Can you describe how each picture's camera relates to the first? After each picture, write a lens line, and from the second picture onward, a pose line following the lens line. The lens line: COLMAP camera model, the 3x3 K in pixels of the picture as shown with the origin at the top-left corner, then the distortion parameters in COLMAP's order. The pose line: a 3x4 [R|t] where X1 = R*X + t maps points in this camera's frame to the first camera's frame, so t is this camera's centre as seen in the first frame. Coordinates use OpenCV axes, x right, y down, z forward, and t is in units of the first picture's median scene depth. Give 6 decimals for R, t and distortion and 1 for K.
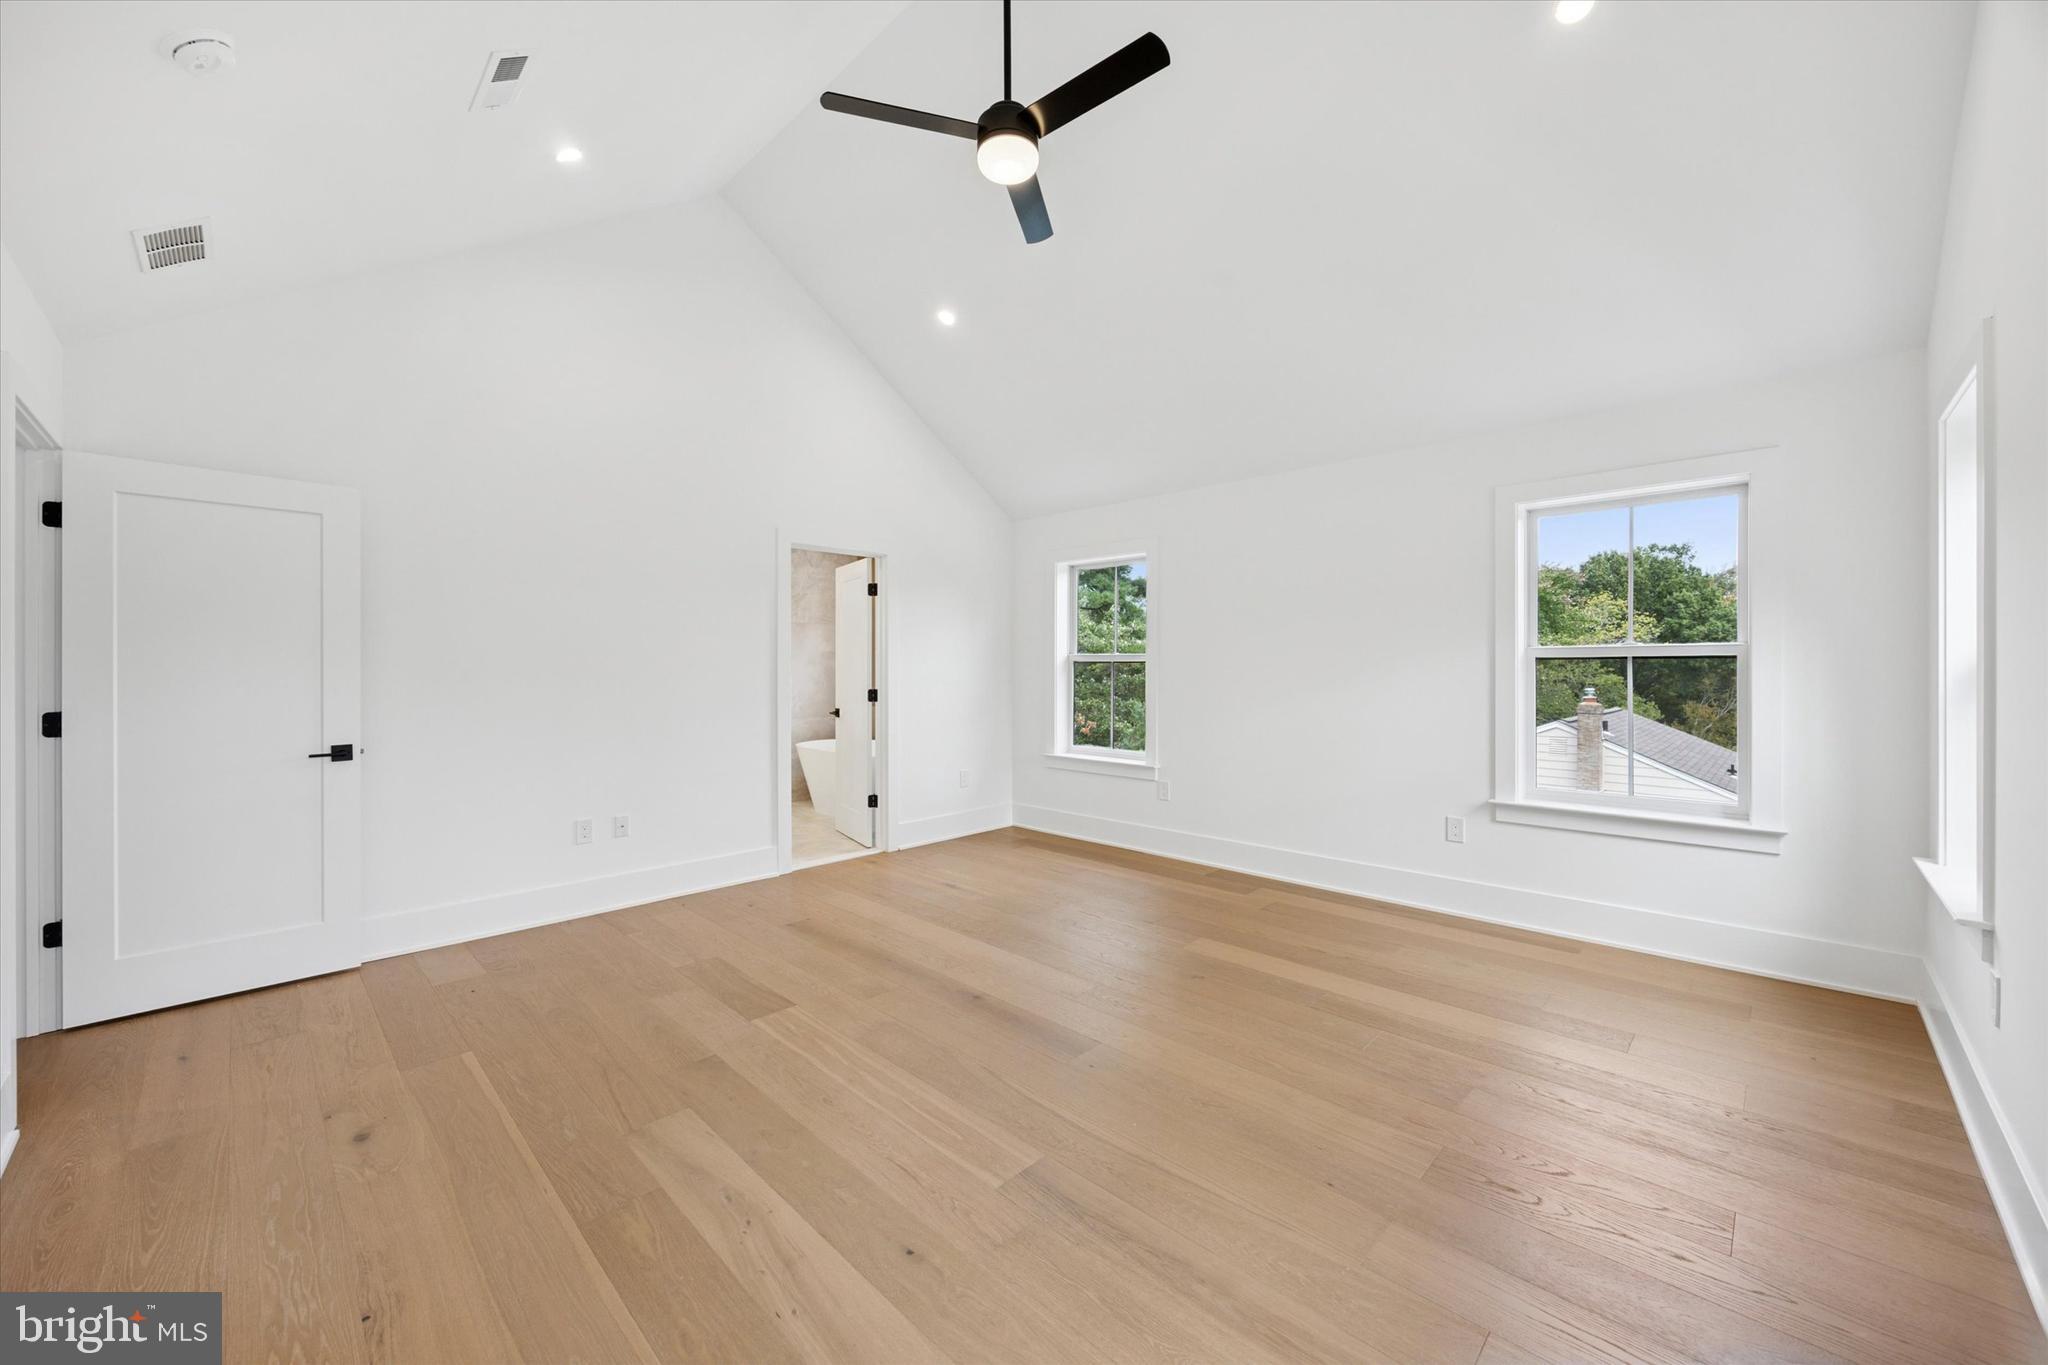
lens RADIAL K [[801.6, 0, 1034.6], [0, 801.6, 664.5], [0, 0, 1]] dist [0.000152, -0.000082]
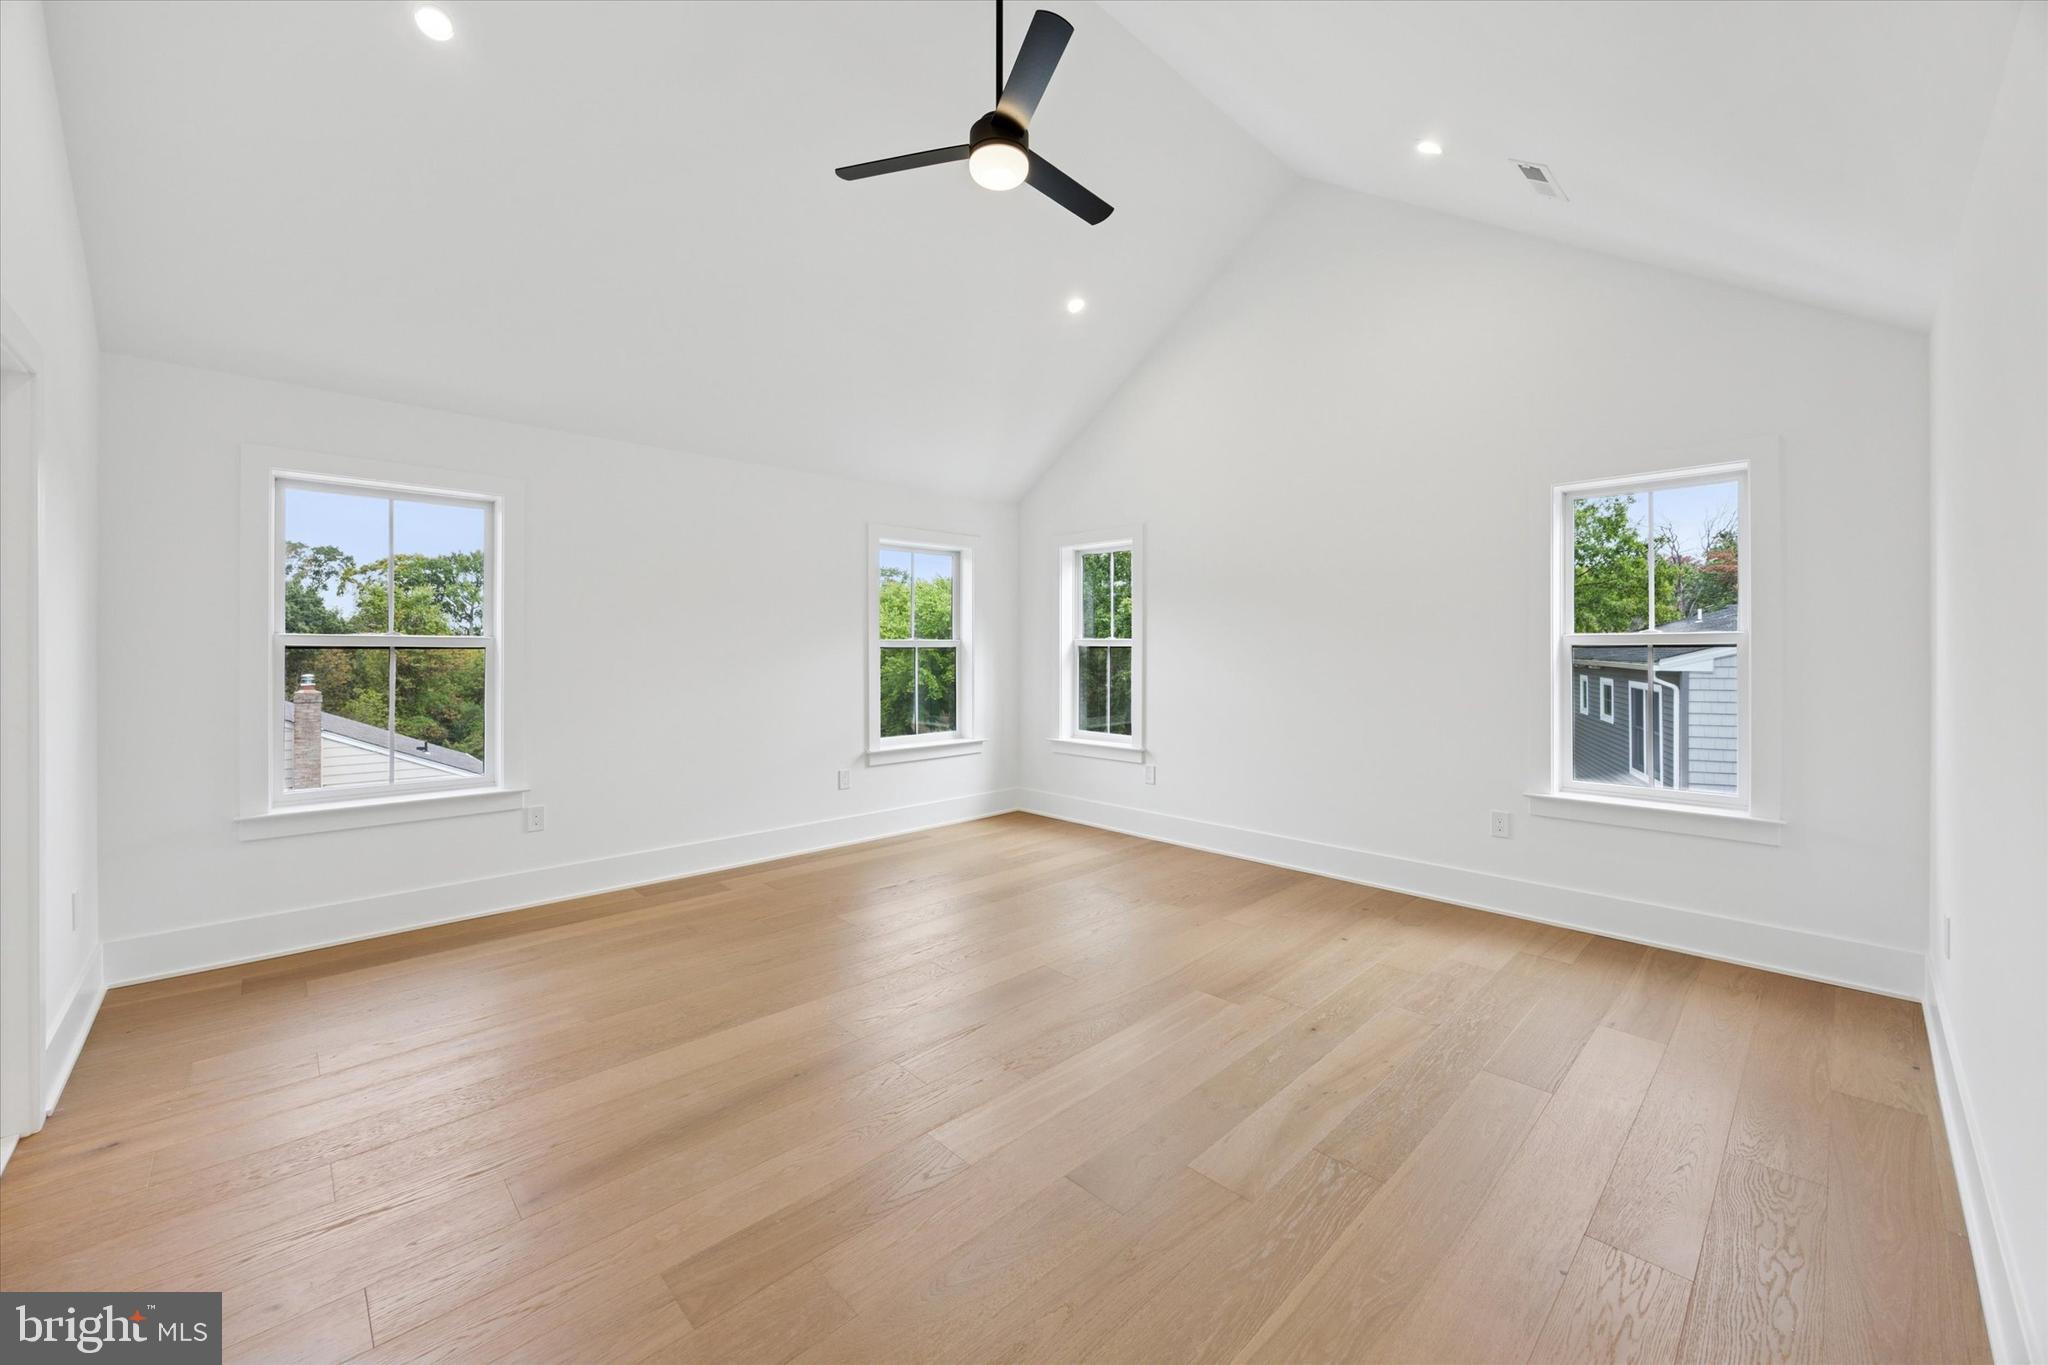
lens RADIAL K [[801.6, 0, 1034.6], [0, 801.6, 664.5], [0, 0, 1]] dist [0.000152, -0.000082]
pose [[-0.002069, -0.016217, 0.999866, -0.836612], [-0.005174, 0.999855, 0.016206, -0.003000], [-0.999984, -0.005139, -0.002153, 0.757798]]
